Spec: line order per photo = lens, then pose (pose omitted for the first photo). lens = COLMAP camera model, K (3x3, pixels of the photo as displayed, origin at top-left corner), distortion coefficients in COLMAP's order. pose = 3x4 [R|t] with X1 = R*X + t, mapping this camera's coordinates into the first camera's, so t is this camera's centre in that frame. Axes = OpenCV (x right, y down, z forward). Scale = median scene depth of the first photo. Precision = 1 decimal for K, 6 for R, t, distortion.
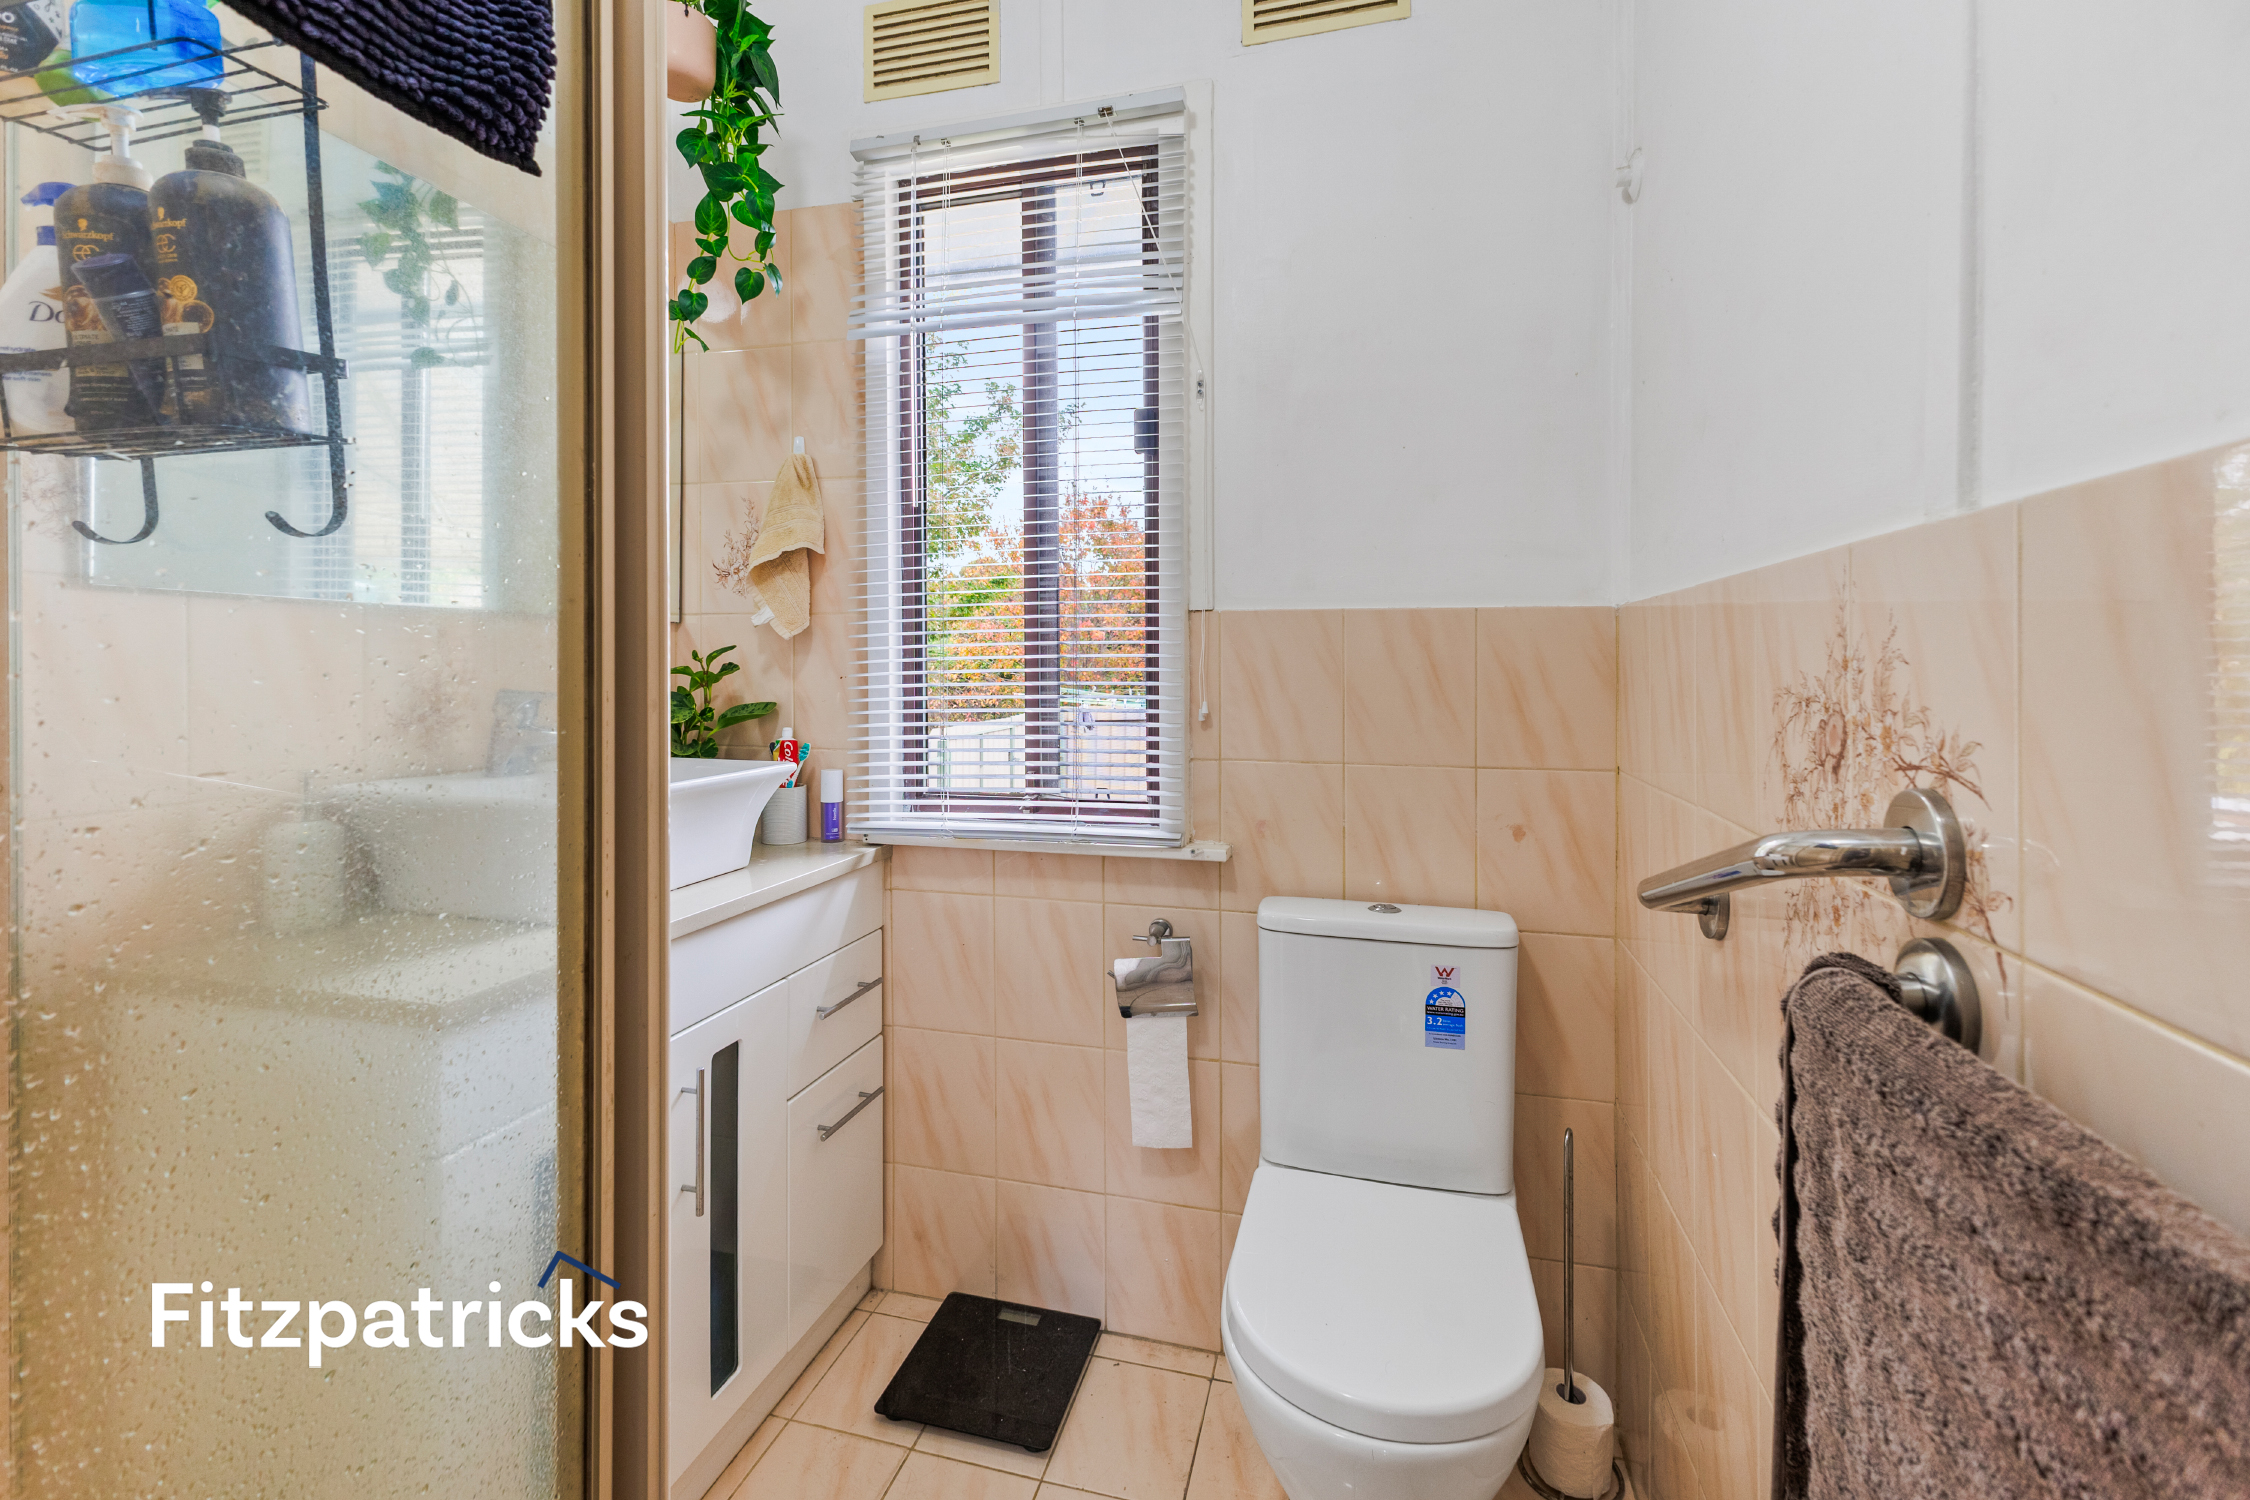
lens RADIAL K [[985.3, 0, 1117.1], [0, 985.3, 671.7], [0, 0, 1]] dist [0.010827, -0.000963]
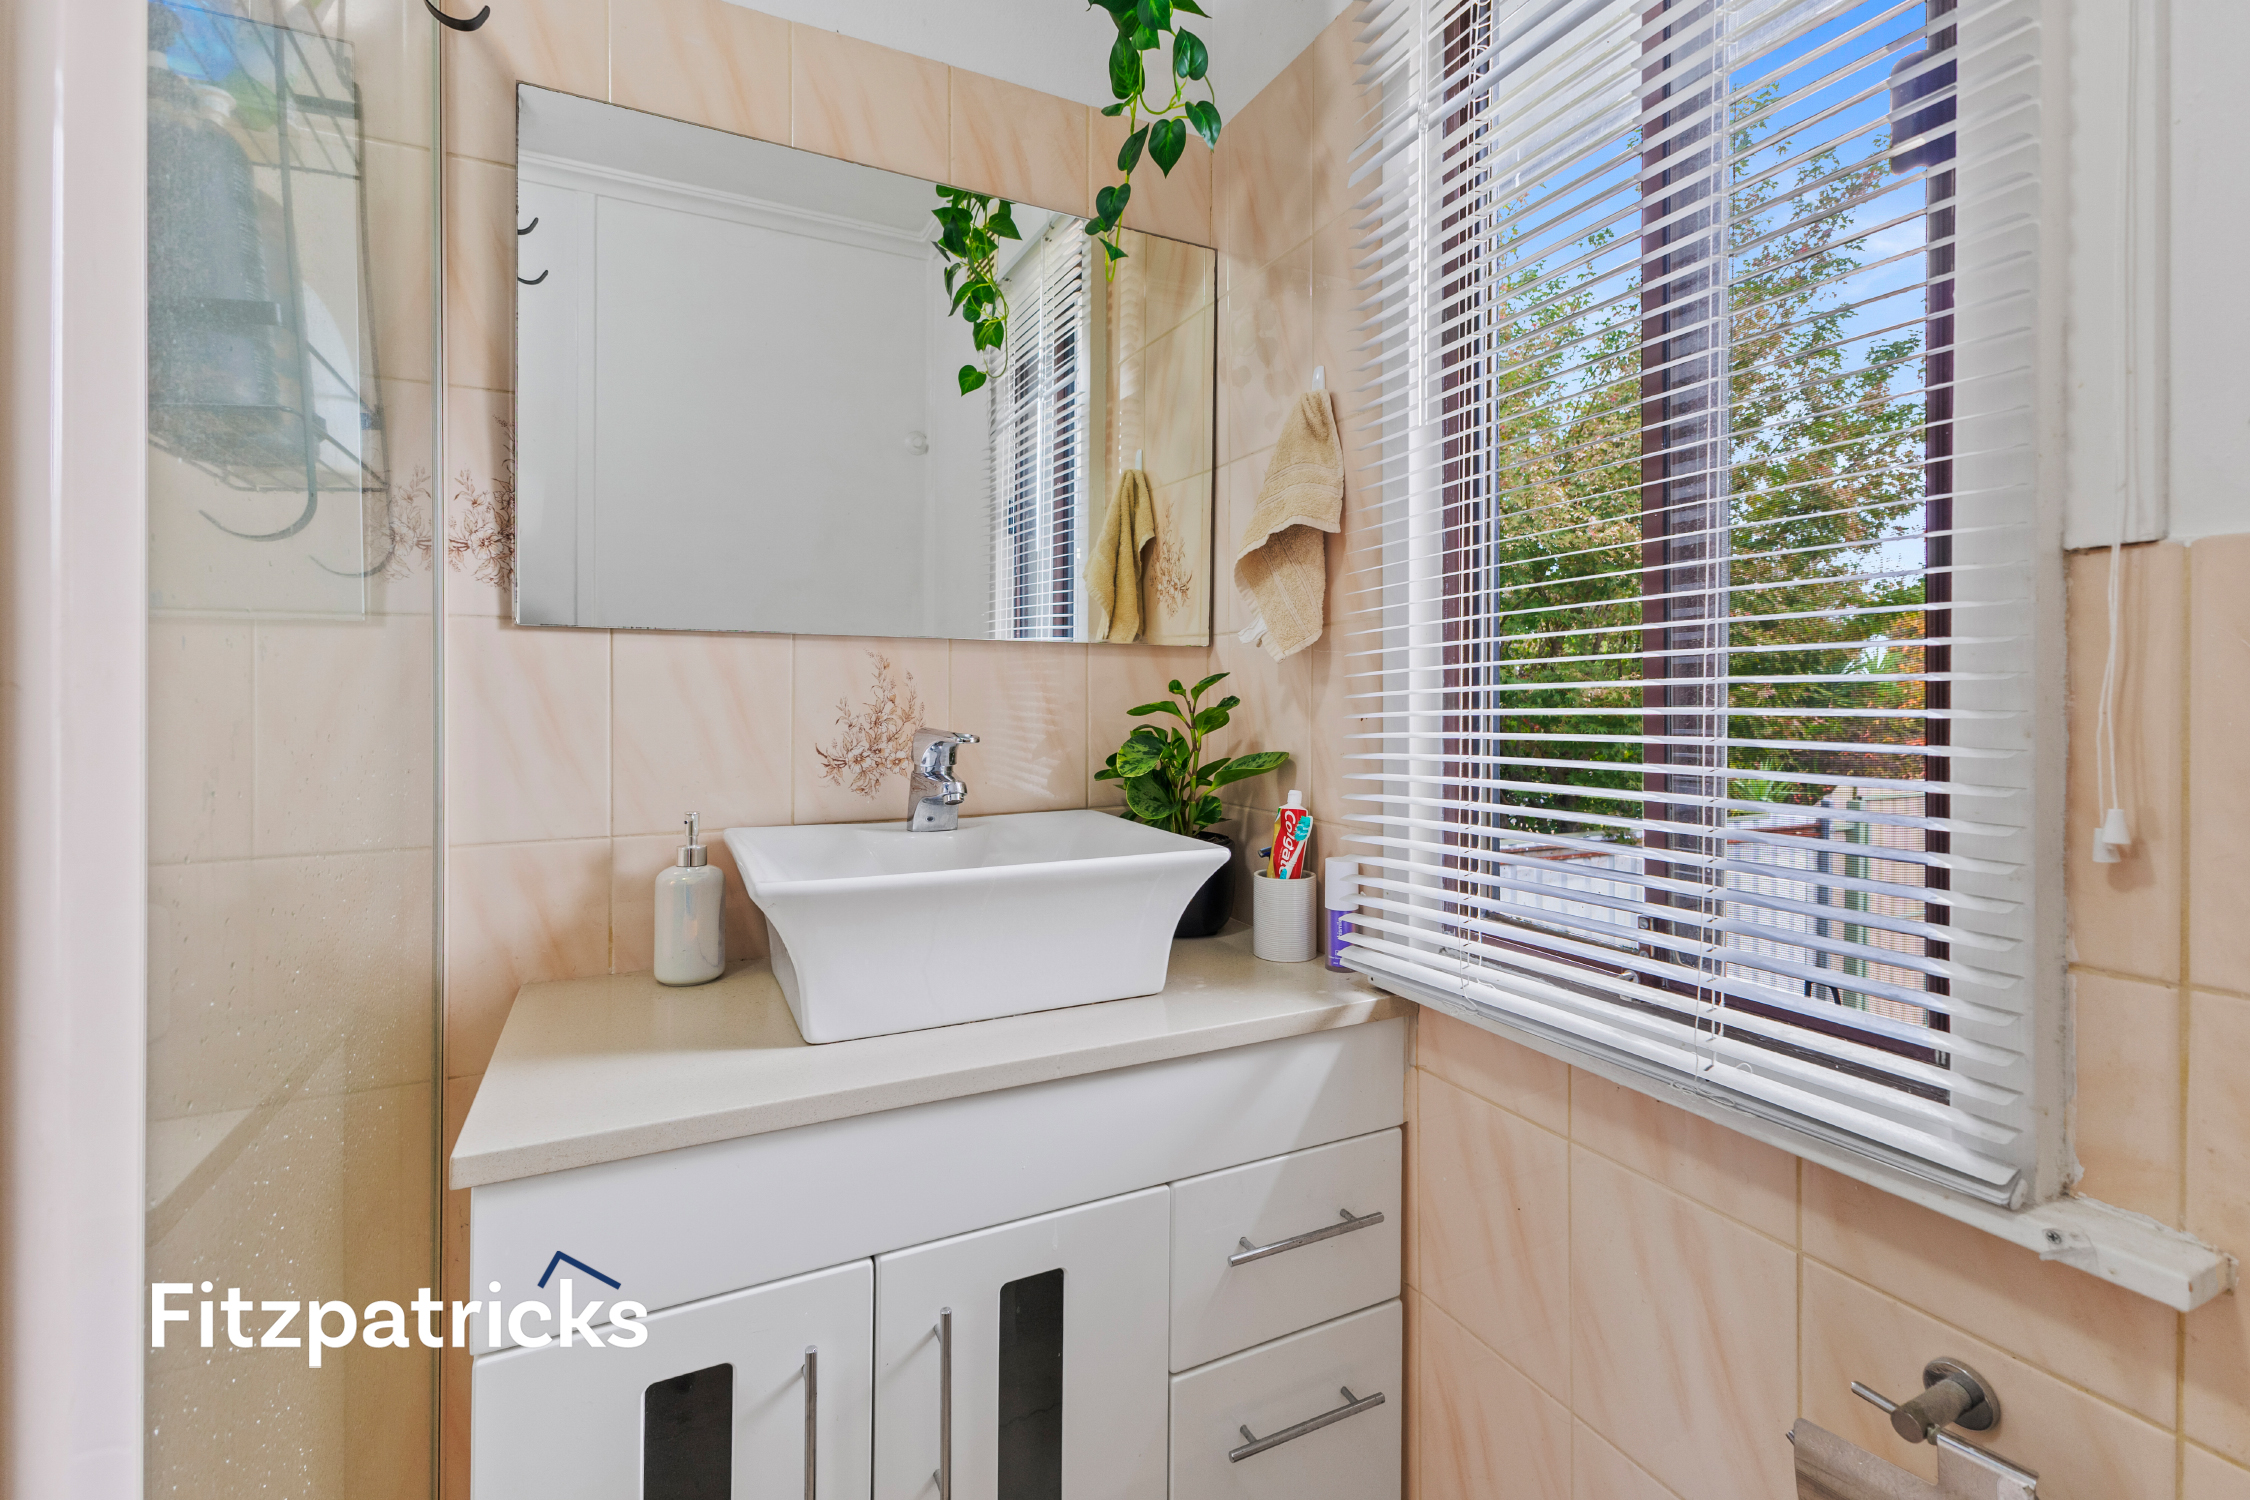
lens RADIAL K [[985.3, 0, 1124.1], [0, 985.3, 706.9], [0, 0, 1]] dist [0.010827, -0.000963]
pose [[0.663969, 0.005364, -0.747741, 0.107930], [-0.002877, 0.999985, 0.004619, -0.004608], [0.747755, -0.000916, 0.663974, 0.467361]]
